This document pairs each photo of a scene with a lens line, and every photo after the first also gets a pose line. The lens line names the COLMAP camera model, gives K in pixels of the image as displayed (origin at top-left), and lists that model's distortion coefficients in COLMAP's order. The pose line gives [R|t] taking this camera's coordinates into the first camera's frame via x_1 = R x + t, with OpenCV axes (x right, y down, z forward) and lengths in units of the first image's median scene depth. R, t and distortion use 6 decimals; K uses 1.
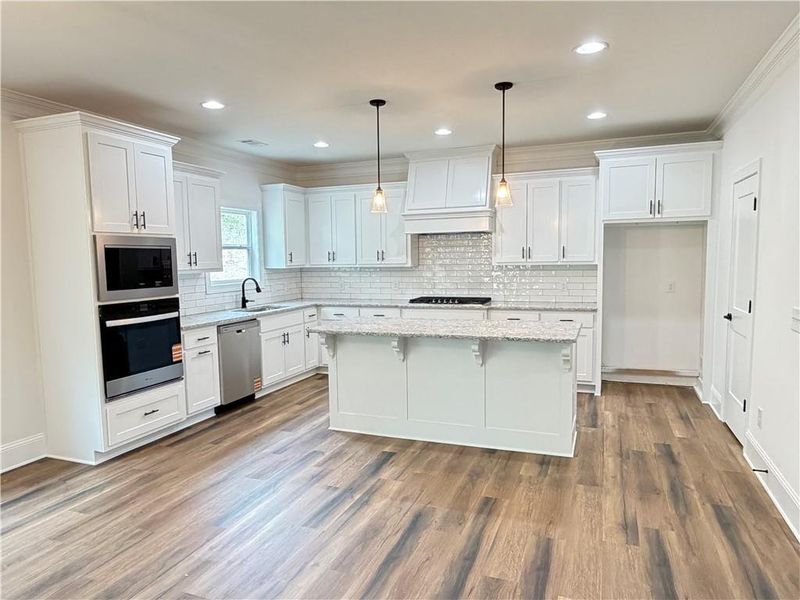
lens RADIAL K [[531.6, 0, 399.6], [0, 531.6, 303.6], [0, 0, 1]] dist [0.000303, 0.000459]
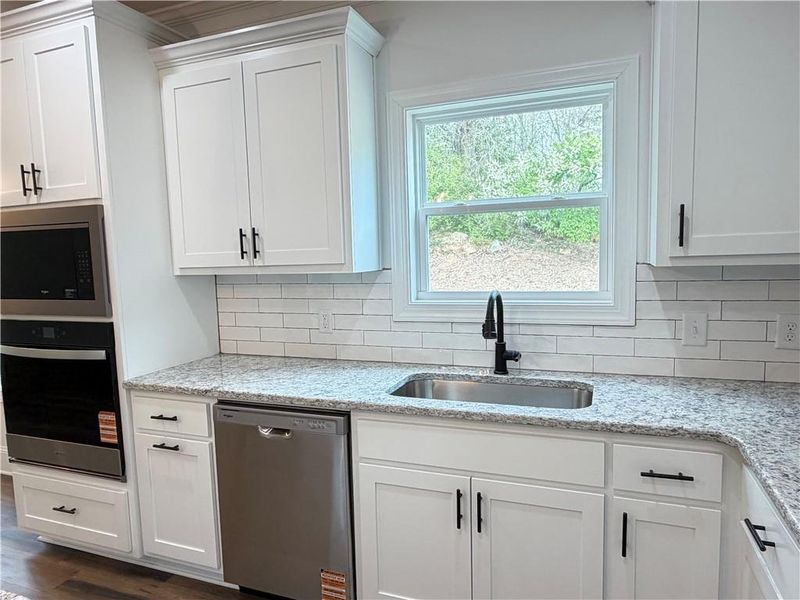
lens RADIAL K [[531.6, 0, 399.6], [0, 531.6, 303.6], [0, 0, 1]] dist [0.000303, 0.000459]
pose [[0.000374, 0.116552, -0.993184, 0.076946], [-0.059062, 0.991453, 0.116327, -0.095554], [0.998254, 0.058616, 0.007254, 1.152748]]
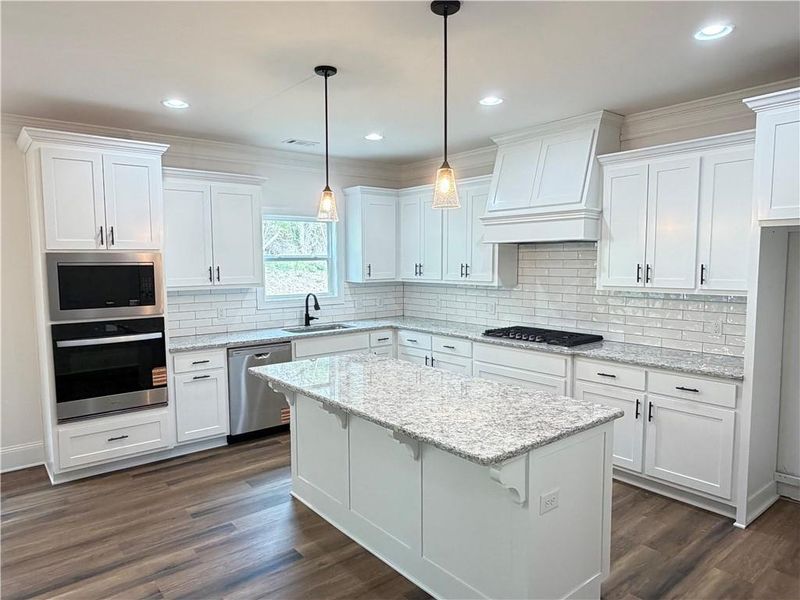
lens RADIAL K [[531.6, 0, 399.6], [0, 531.6, 303.6], [0, 0, 1]] dist [0.000303, 0.000459]
pose [[0.869726, 0.052320, -0.490754, 0.359567], [-0.051830, 0.998549, 0.014602, -0.063509], [0.490806, 0.012737, 0.871176, 0.355455]]
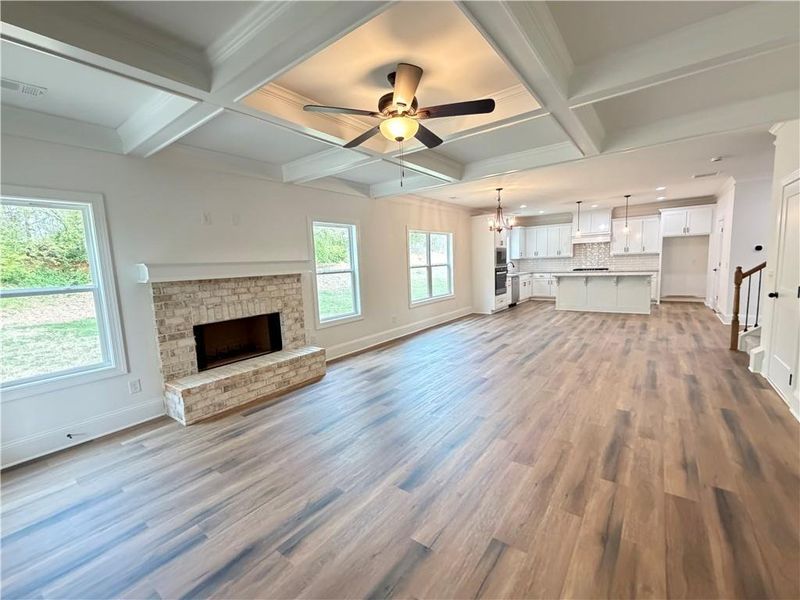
lens RADIAL K [[337.7, 0, 400.8], [0, 337.7, 301.6], [0, 0, 1]] dist [0.000354, -0.000059]
pose [[0.962165, 0.008766, -0.272325, -0.427532], [0.001670, 0.999274, 0.038064, 0.107878], [0.272461, -0.037078, 0.961452, -1.024793]]
